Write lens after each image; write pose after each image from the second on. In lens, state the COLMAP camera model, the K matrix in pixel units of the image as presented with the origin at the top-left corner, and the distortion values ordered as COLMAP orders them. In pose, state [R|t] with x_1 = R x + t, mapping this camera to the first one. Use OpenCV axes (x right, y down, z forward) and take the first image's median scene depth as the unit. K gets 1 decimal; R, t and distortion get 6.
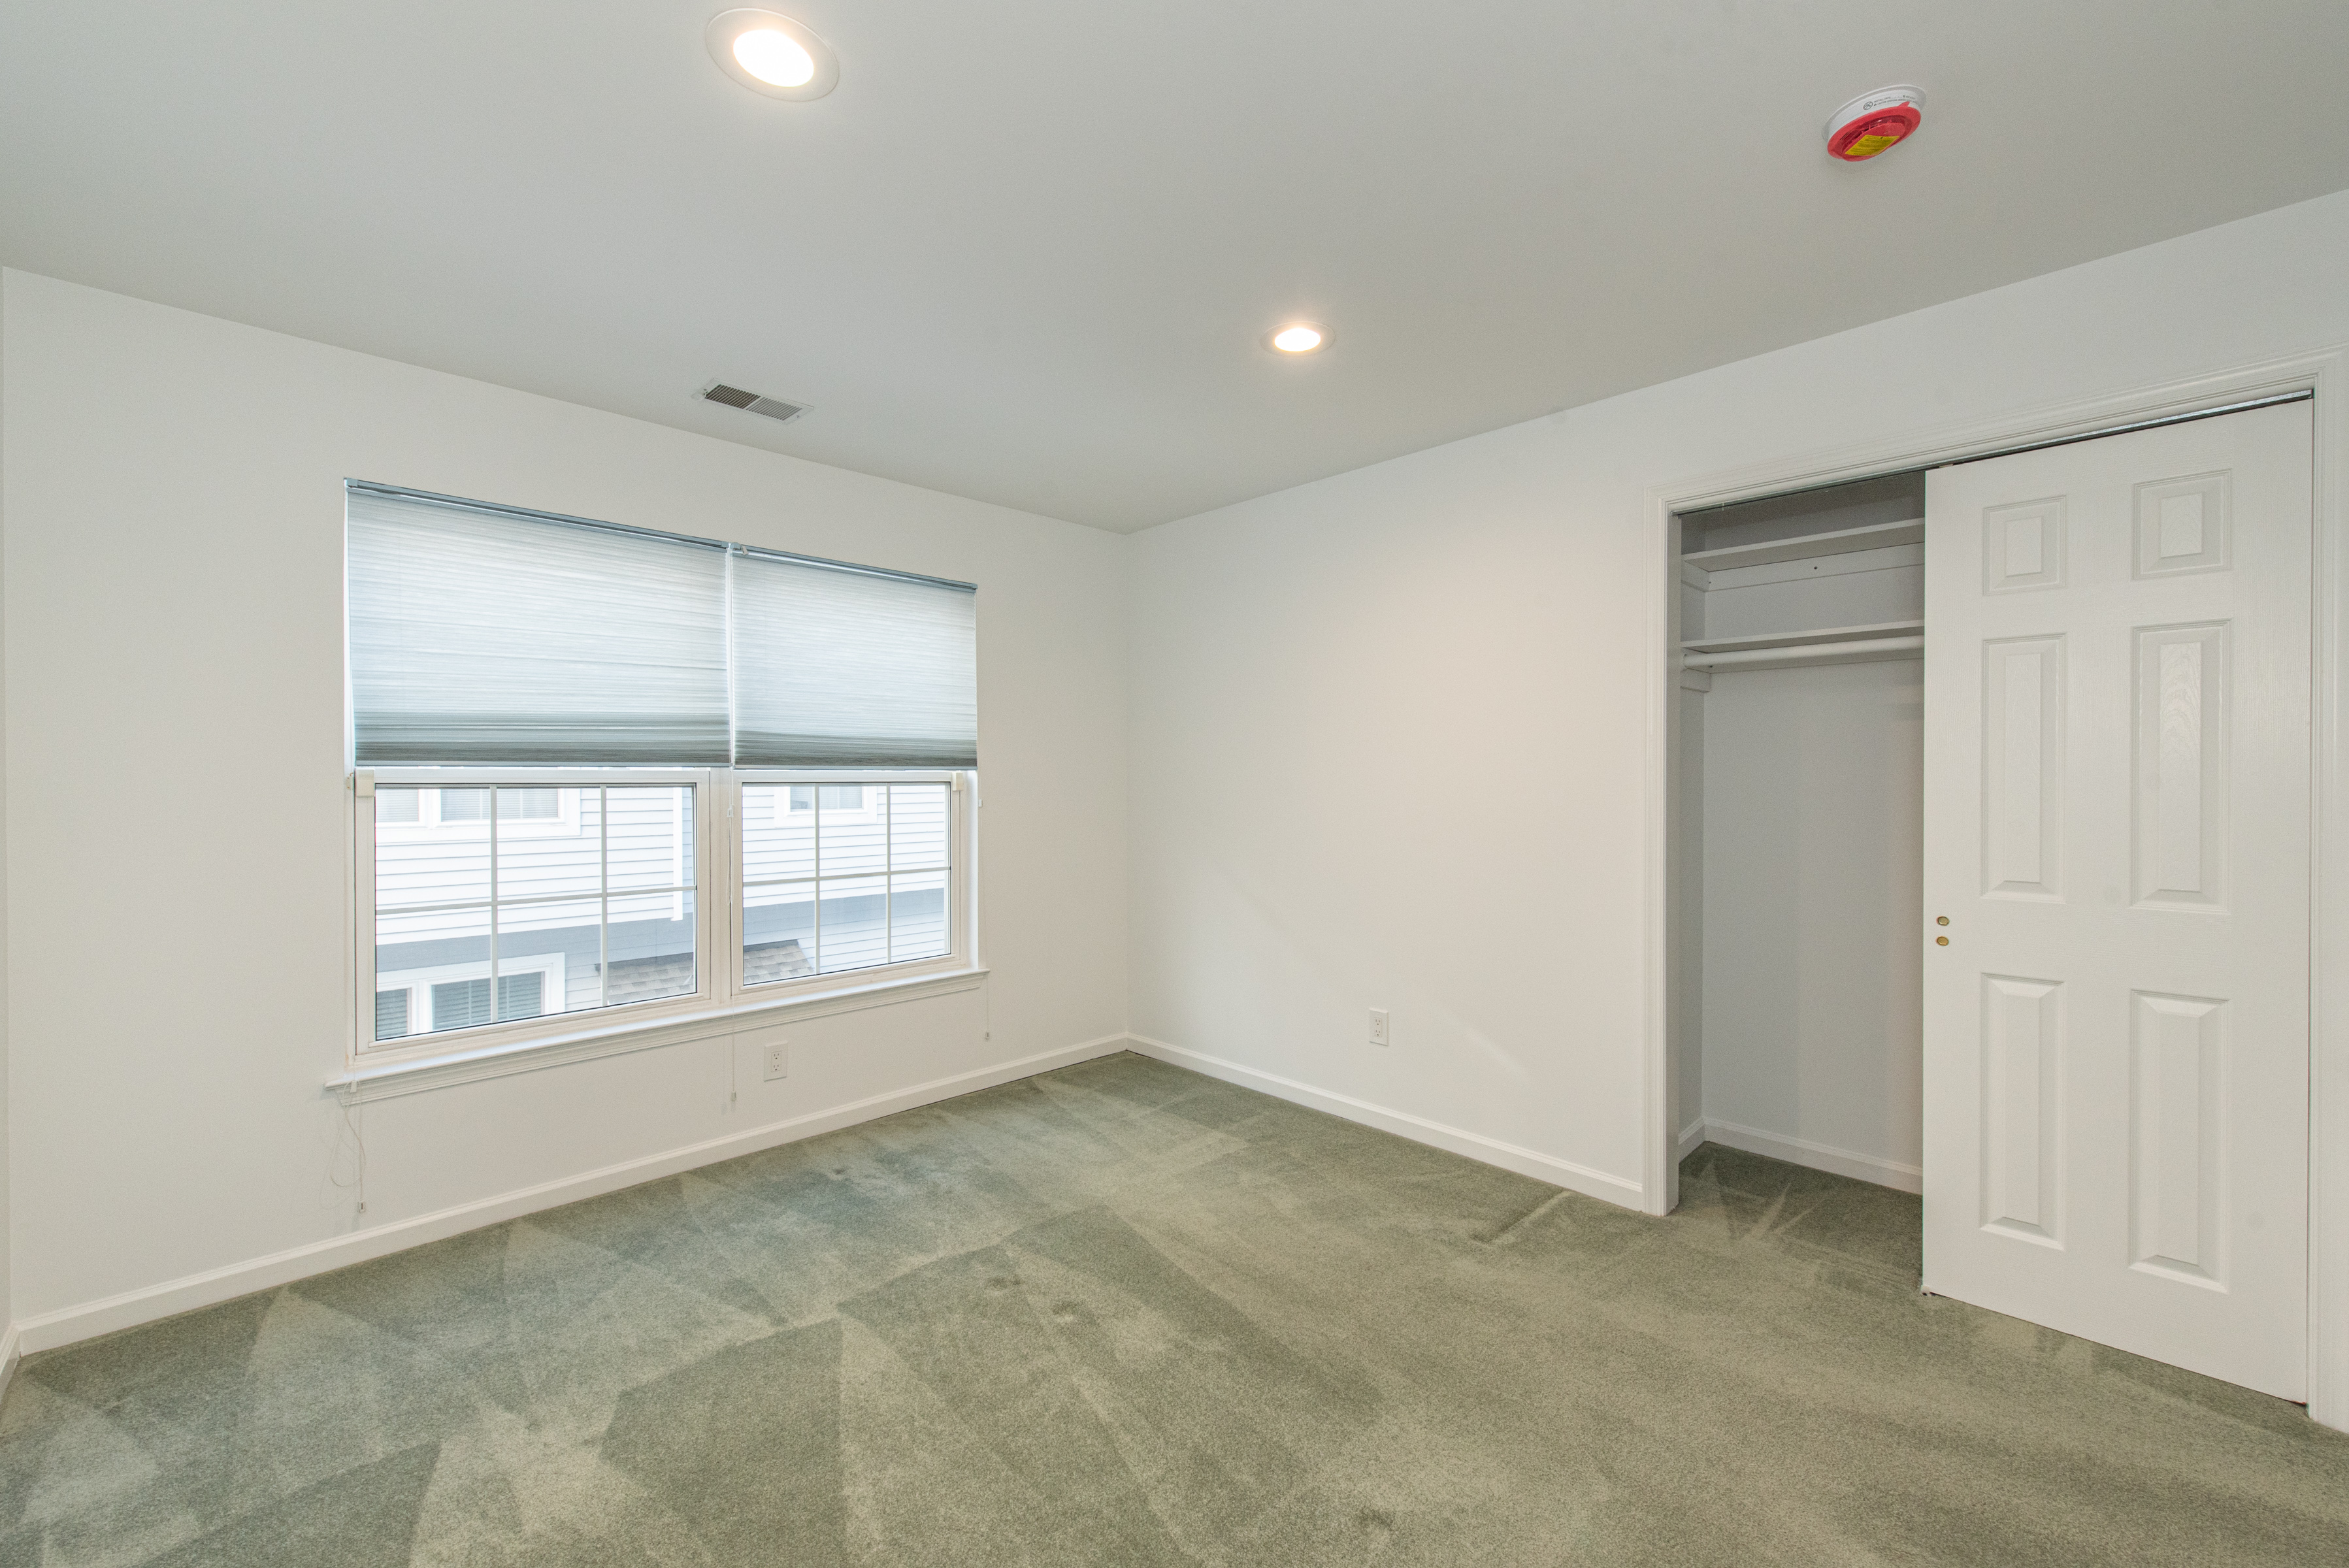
lens RADIAL K [[919.6, 0, 1183.1], [0, 919.6, 776.9], [0, 0, 1]] dist [0.003818, -0.000357]
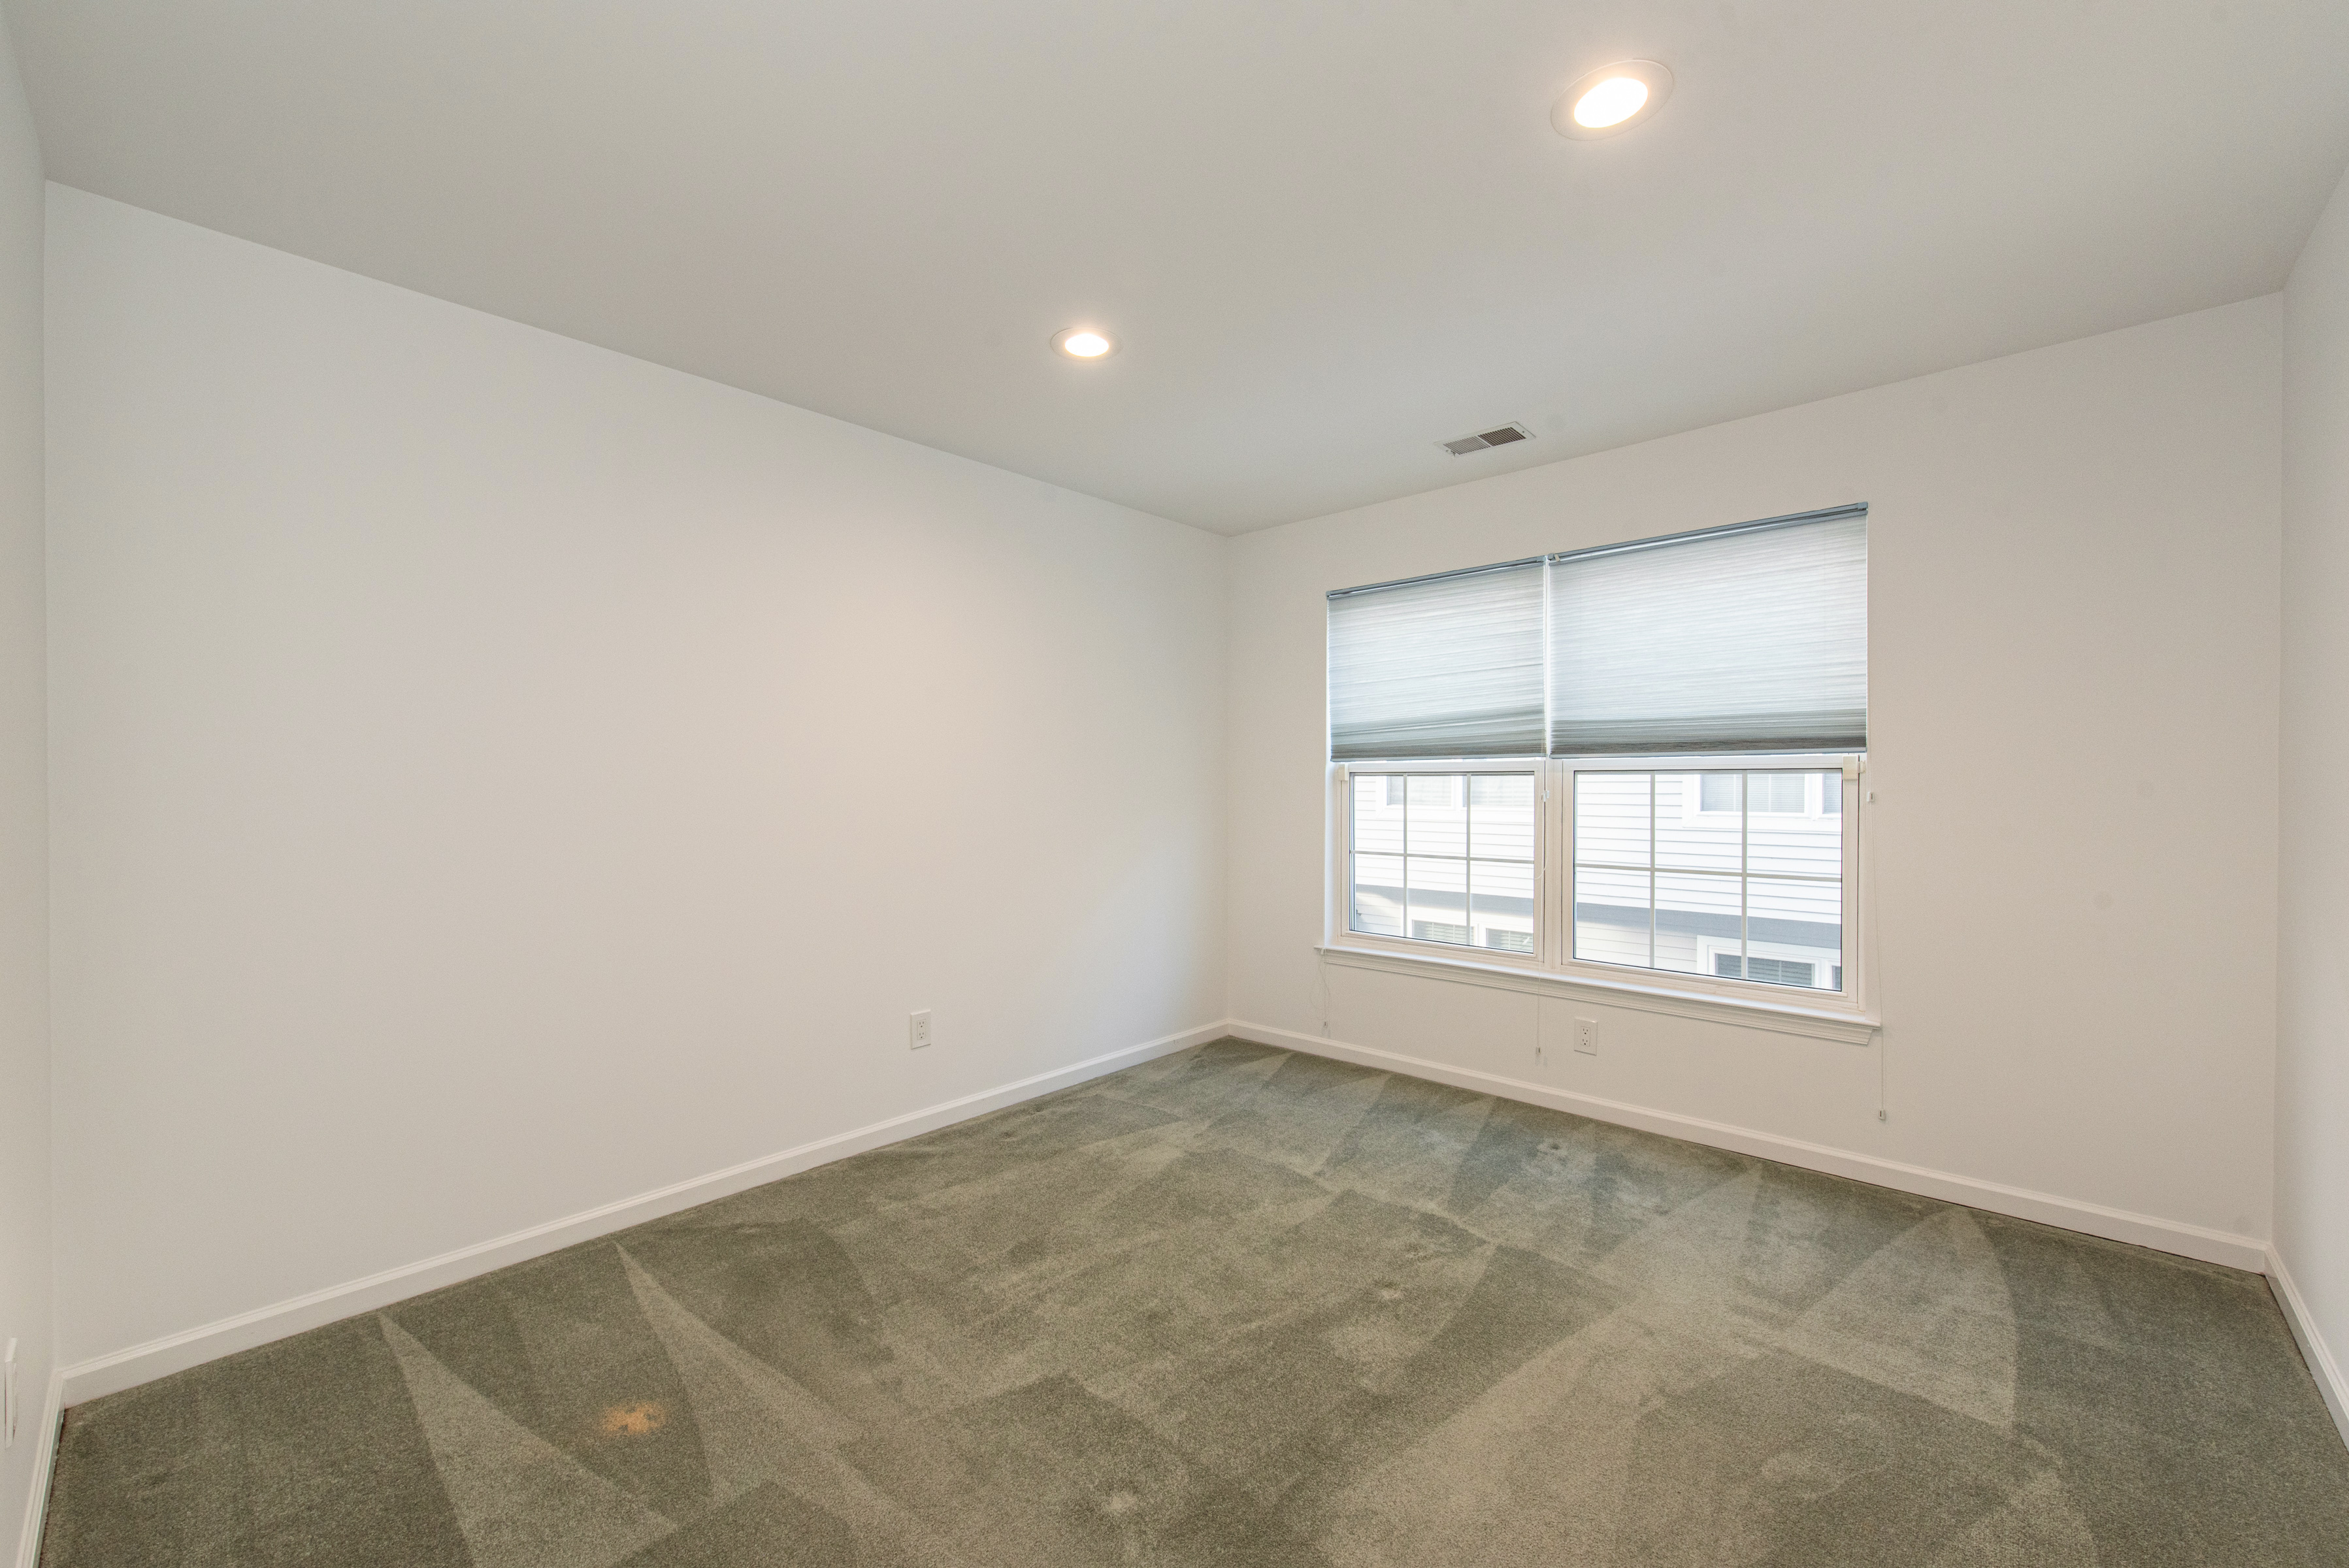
lens RADIAL K [[919.6, 0, 1184.2], [0, 919.6, 786.9], [0, 0, 1]] dist [0.003818, -0.000357]
pose [[0.080430, 0.007378, -0.996733, 0.568954], [-0.003837, 0.999967, 0.007092, 0.022071], [0.996753, 0.003254, 0.080456, 0.473012]]
